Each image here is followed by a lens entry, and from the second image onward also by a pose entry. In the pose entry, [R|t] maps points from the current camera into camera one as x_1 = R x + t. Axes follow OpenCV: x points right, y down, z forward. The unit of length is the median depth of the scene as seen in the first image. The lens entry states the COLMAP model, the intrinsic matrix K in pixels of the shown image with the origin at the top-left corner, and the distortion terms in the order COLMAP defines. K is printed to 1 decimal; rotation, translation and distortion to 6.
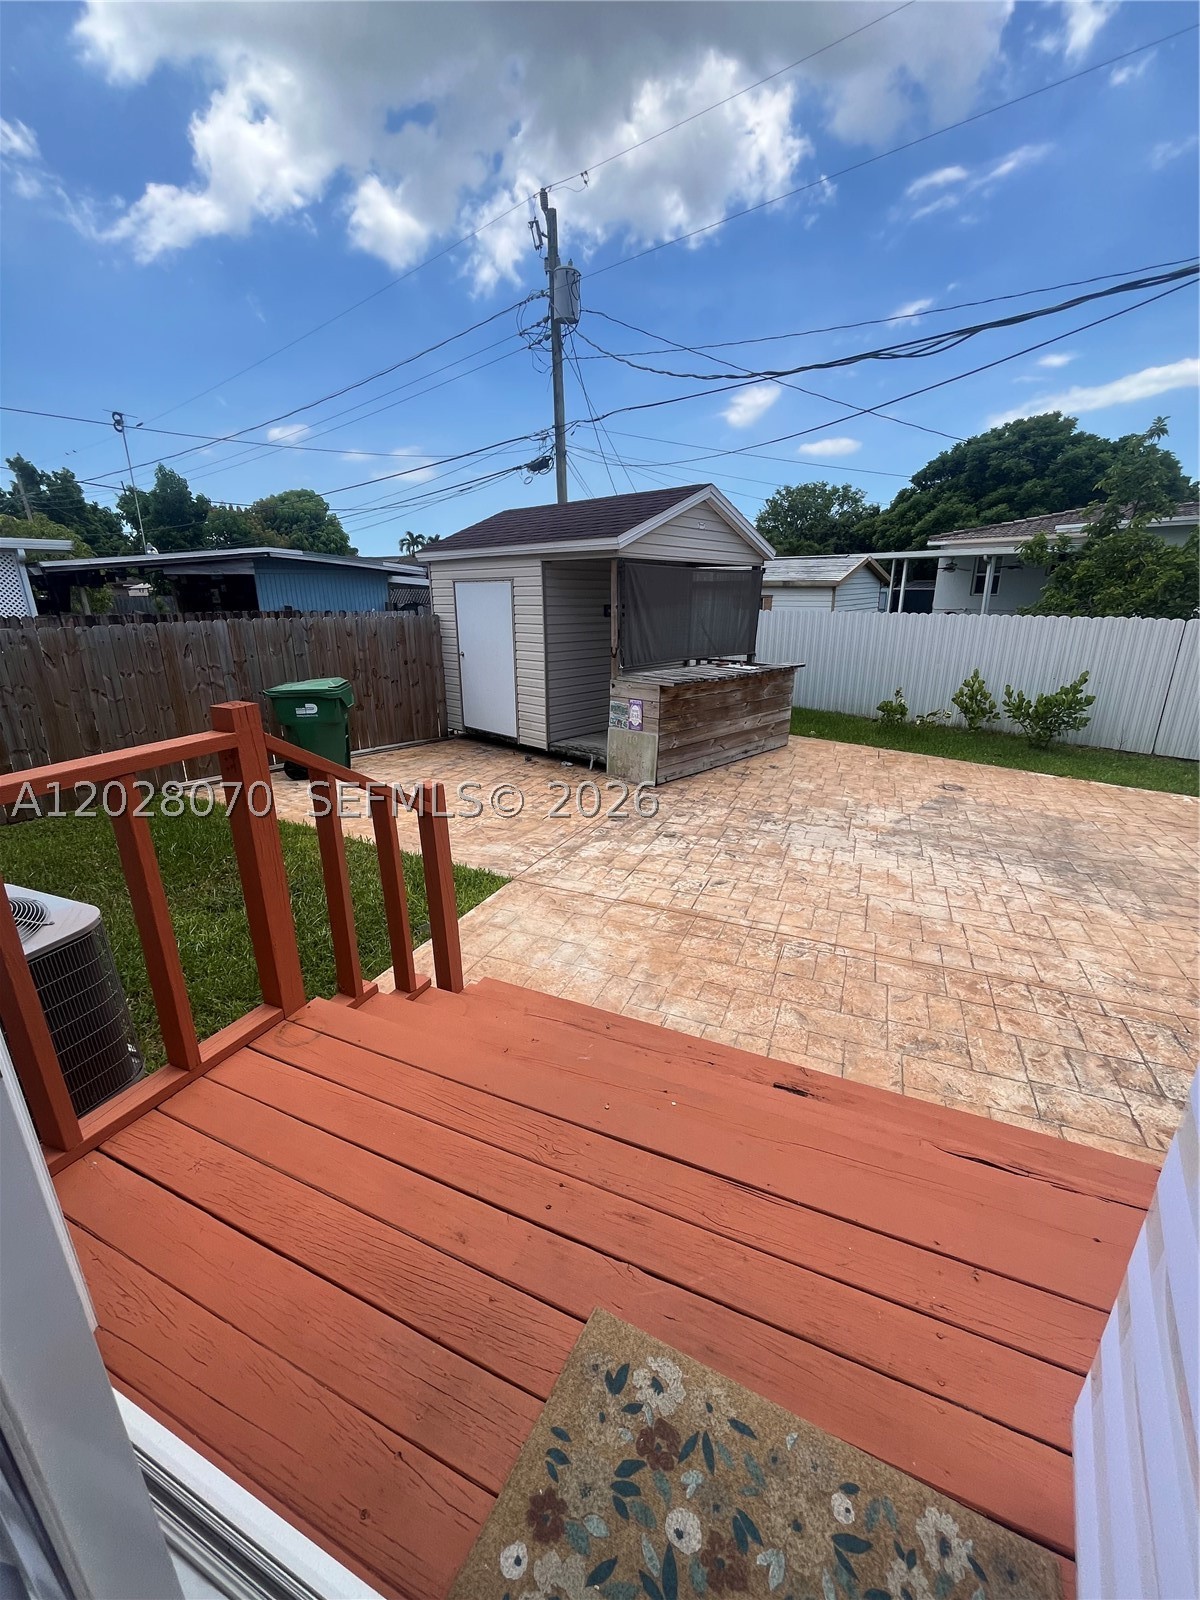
lens RADIAL K [[649.9, 0, 597.5], [0, 649.9, 797.7], [0, 0, 1]] dist [0.000301, 0.000216]
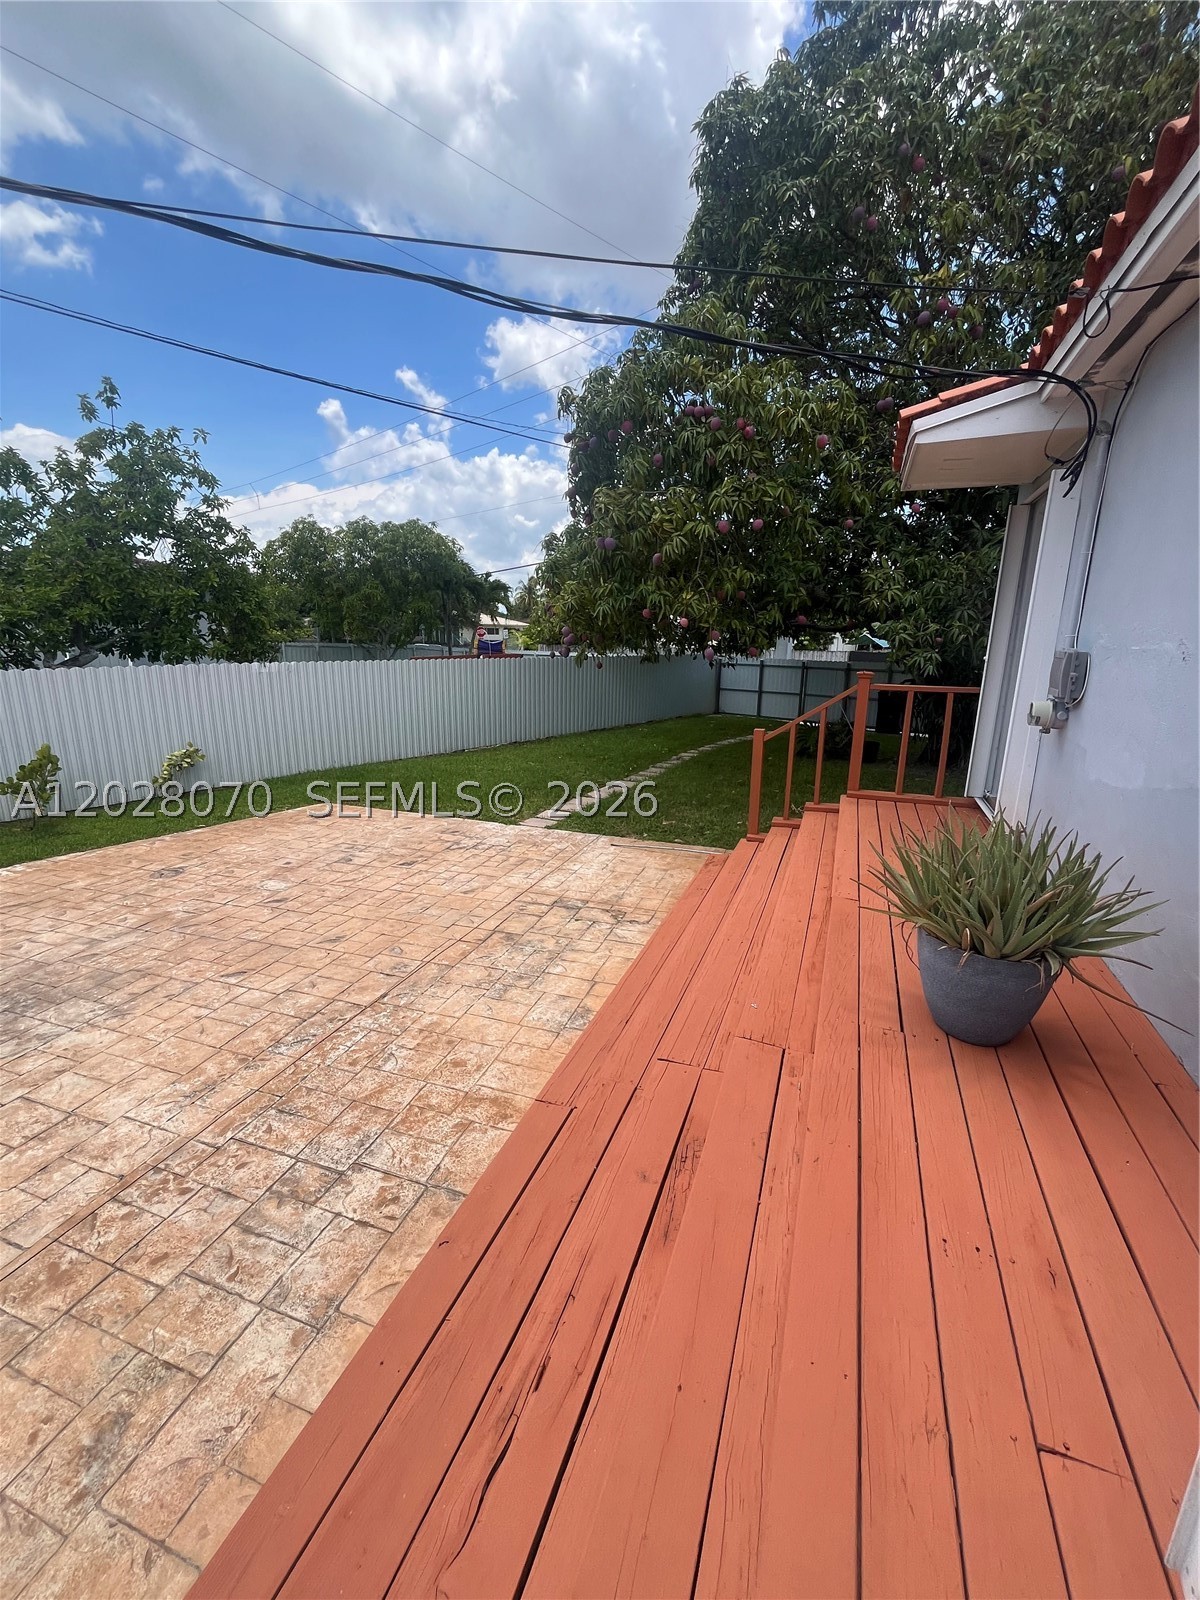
lens RADIAL K [[649.9, 0, 602.1], [0, 649.9, 795.7], [0, 0, 1]] dist [0.000301, 0.000216]
pose [[-0.066603, -0.232476, 0.970319, 0.056254], [0.299635, 0.922933, 0.241689, -0.120582], [-0.951726, 0.306839, 0.008188, 0.374894]]
